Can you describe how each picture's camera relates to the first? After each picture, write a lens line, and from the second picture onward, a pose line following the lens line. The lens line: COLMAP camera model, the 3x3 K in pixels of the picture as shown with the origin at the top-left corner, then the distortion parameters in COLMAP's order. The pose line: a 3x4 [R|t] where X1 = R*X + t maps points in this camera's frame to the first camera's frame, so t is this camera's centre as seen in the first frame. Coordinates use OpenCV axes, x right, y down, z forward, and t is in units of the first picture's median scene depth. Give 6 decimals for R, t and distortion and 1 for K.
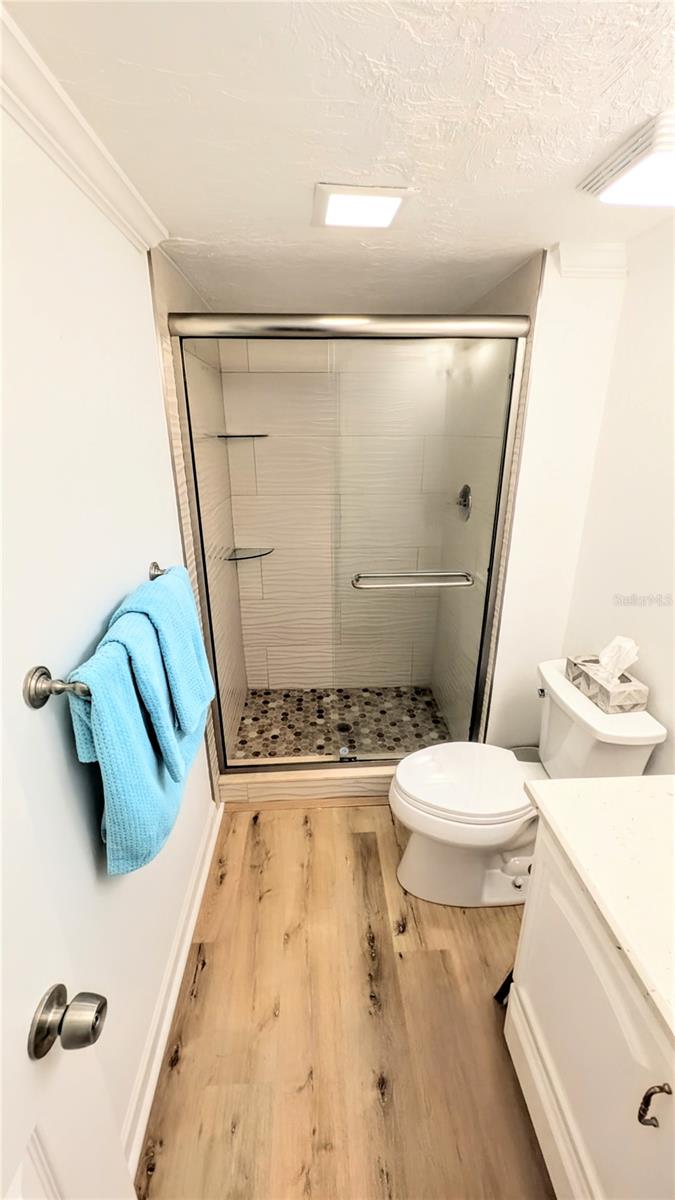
lens RADIAL K [[463.9, 0, 341.7], [0, 463.9, 597.0], [0, 0, 1]] dist [0.000340, -0.000302]
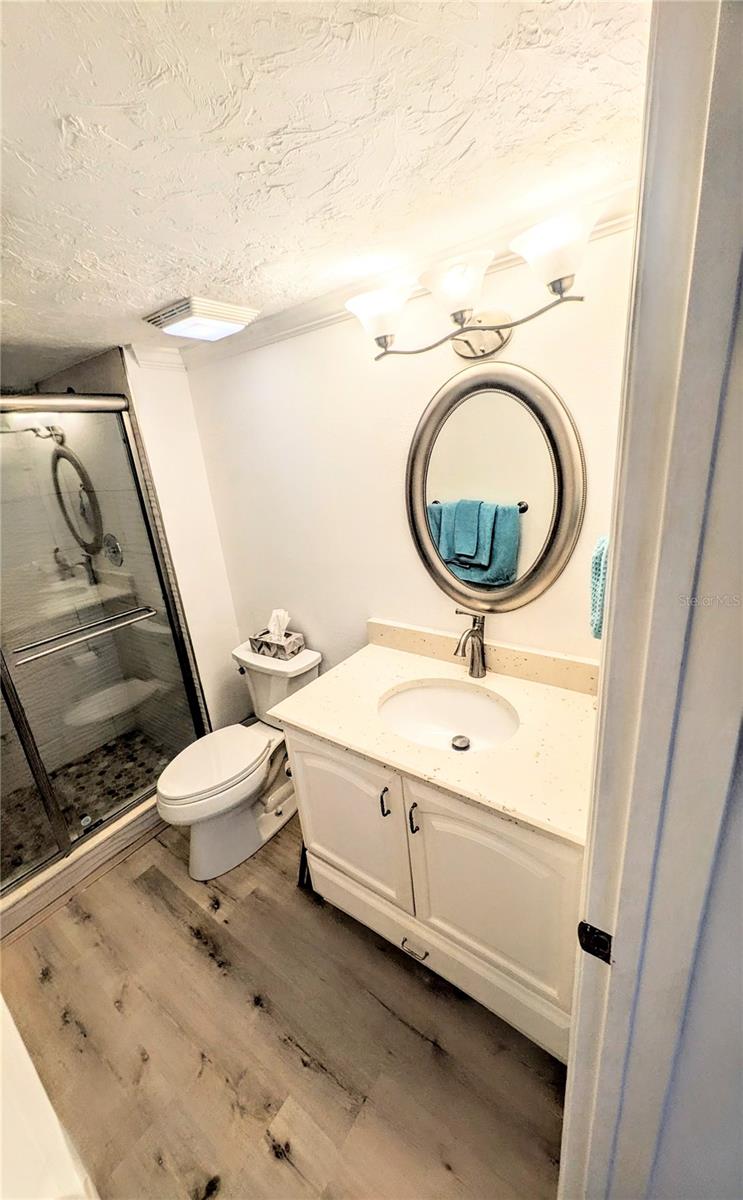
lens RADIAL K [[446.7, 0, 363.8], [0, 446.7, 598.9], [0, 0, 1]] dist [-0.000917, -0.000093]
pose [[0.642864, -0.300160, 0.704720, -0.180237], [0.342321, 0.935618, 0.086231, 0.023058], [-0.685231, 0.185806, 0.704226, -0.173429]]
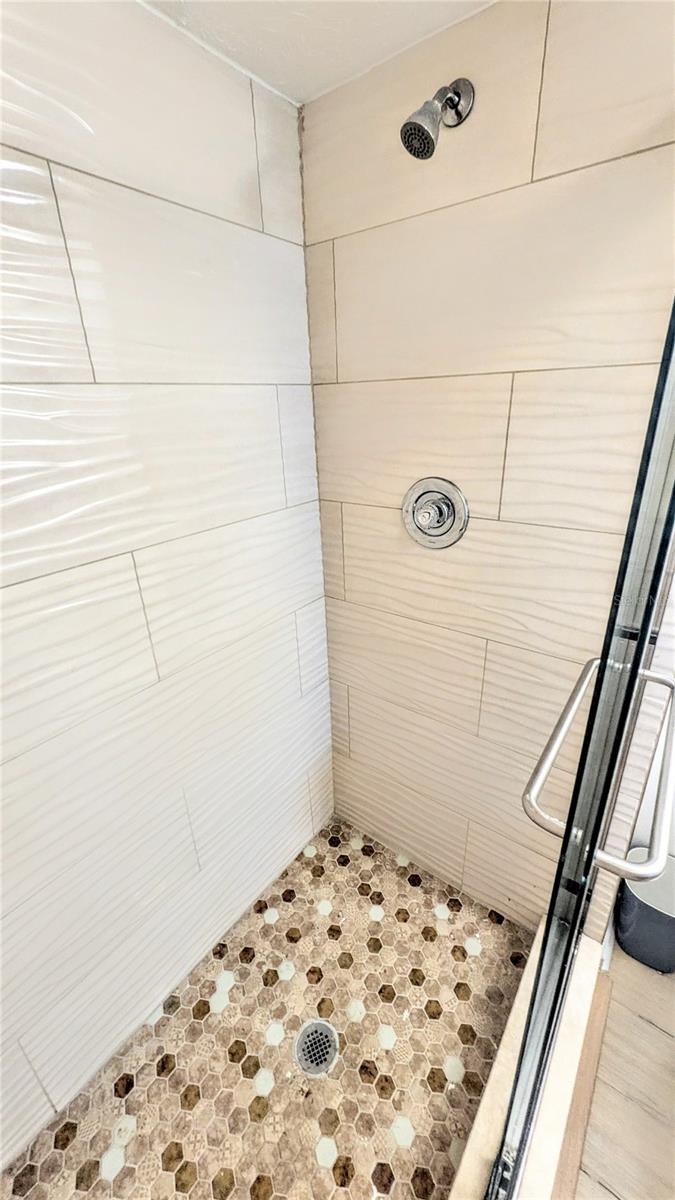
lens RADIAL K [[463.9, 0, 341.7], [0, 463.9, 597.0], [0, 0, 1]] dist [0.000340, -0.000302]
pose [[0.638451, -0.317697, 0.701034, -0.254322], [0.290217, 0.942971, 0.163031, -0.318556], [-0.712850, 0.099364, 0.694242, 0.995463]]
